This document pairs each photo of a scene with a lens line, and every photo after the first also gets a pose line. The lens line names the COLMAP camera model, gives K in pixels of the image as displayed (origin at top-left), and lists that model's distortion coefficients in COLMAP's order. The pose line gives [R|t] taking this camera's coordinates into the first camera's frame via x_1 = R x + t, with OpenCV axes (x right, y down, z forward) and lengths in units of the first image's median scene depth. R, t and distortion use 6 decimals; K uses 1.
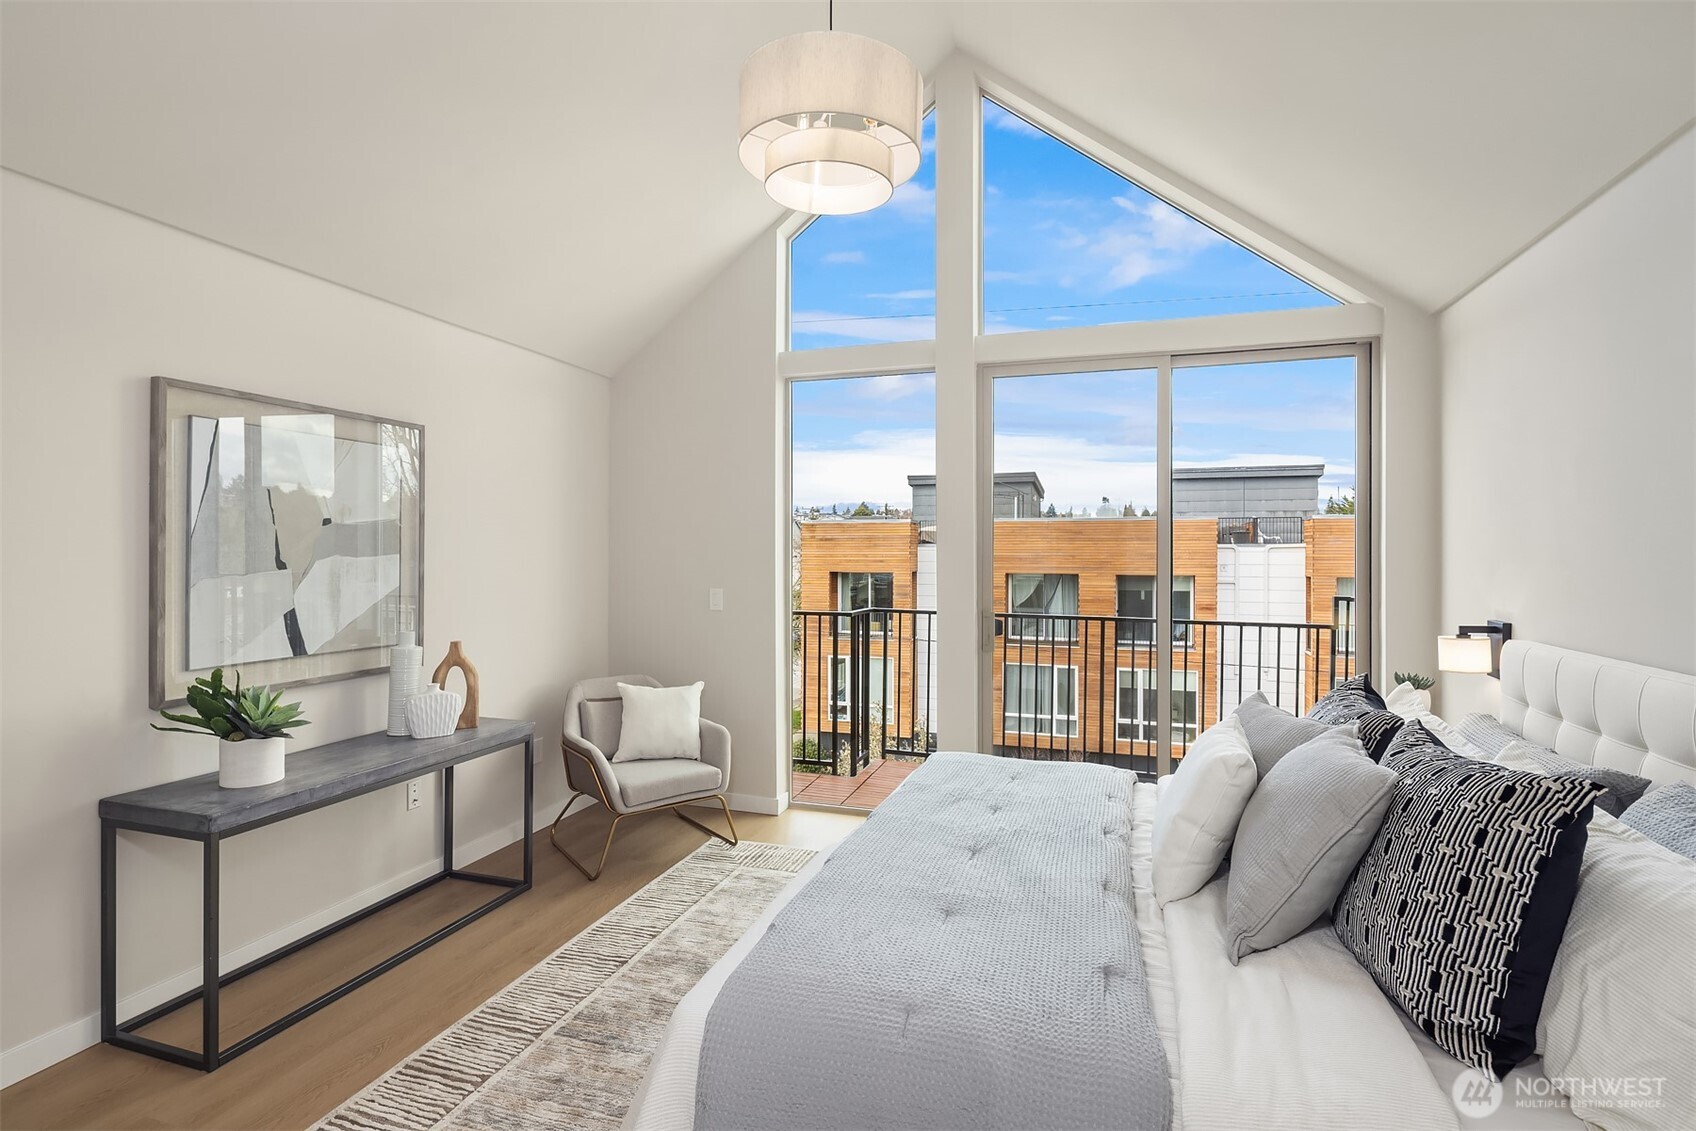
lens RADIAL K [[829.1, 0, 851.2], [0, 829.1, 550.3], [0, 0, 1]] dist [0.010018, -0.005804]
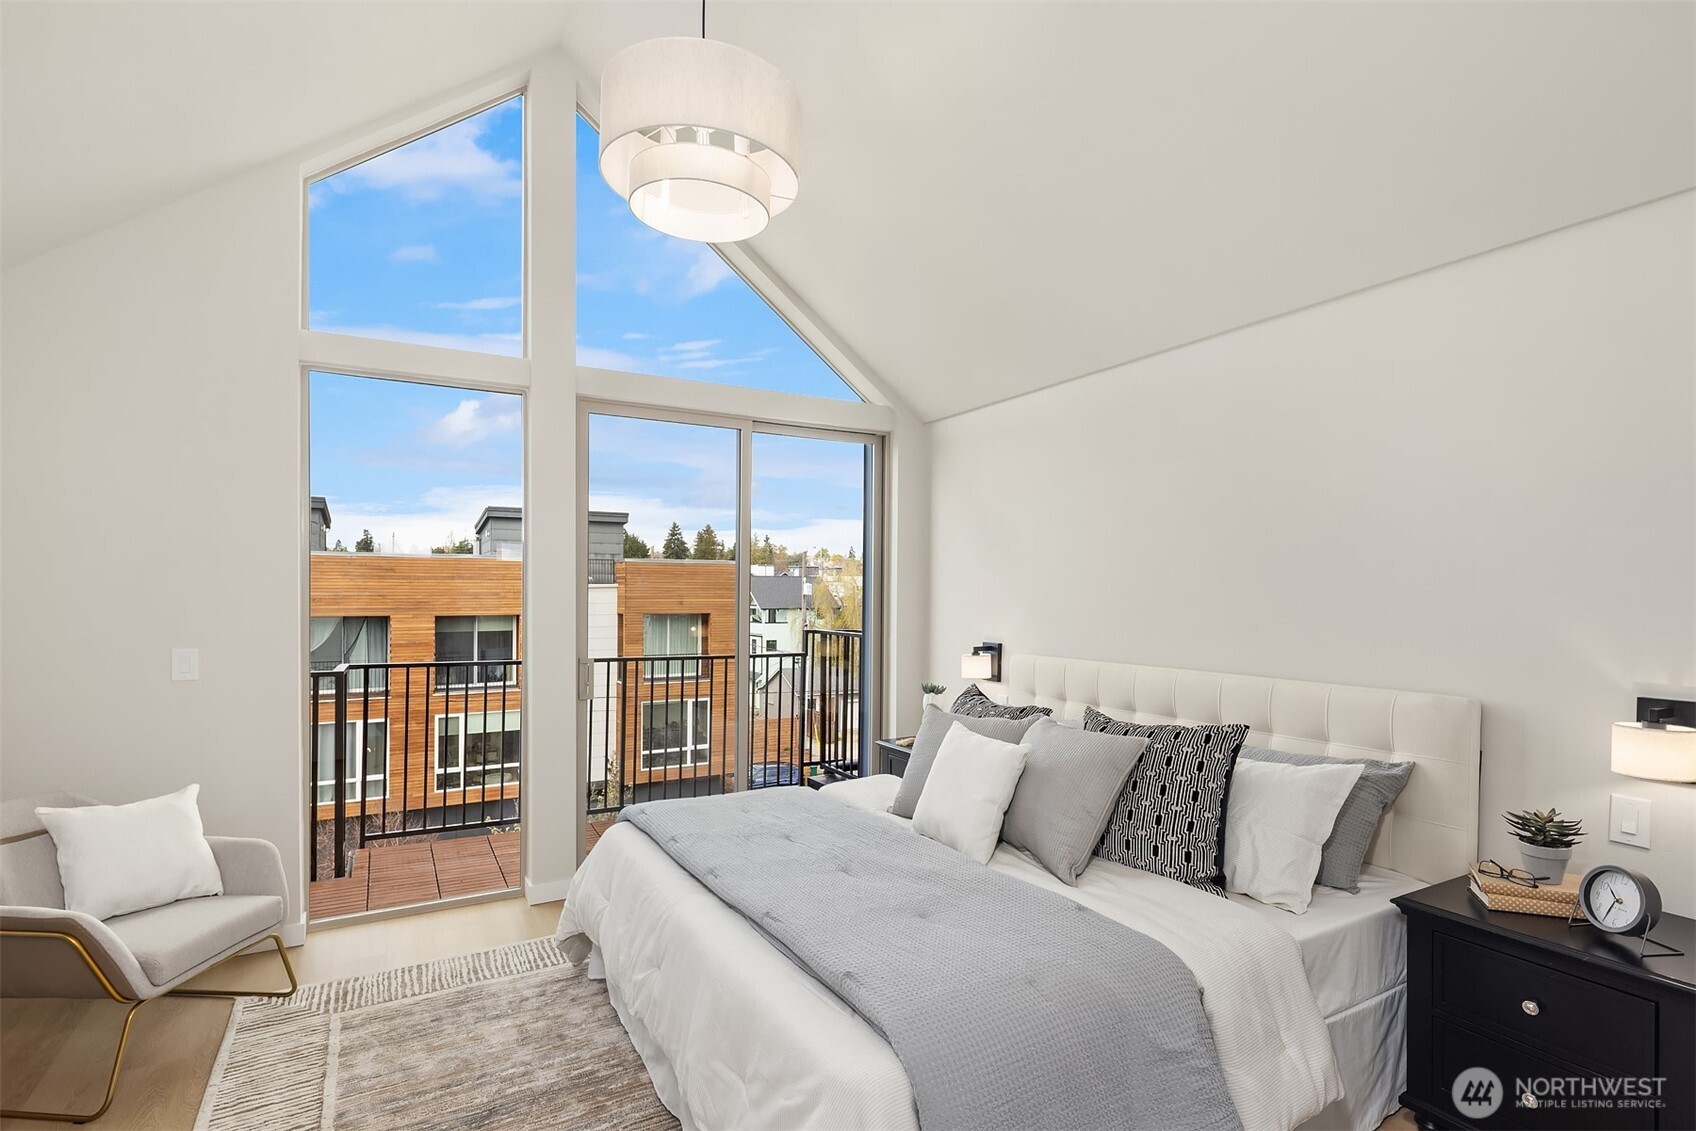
lens RADIAL K [[829.1, 0, 861.3], [0, 829.1, 593.8], [0, 0, 1]] dist [0.010018, -0.005804]
pose [[0.672760, -0.001630, 0.739859, -0.278322], [-0.002656, 0.999986, 0.004619, -0.004510], [-0.739856, -0.005073, 0.672746, 0.105206]]
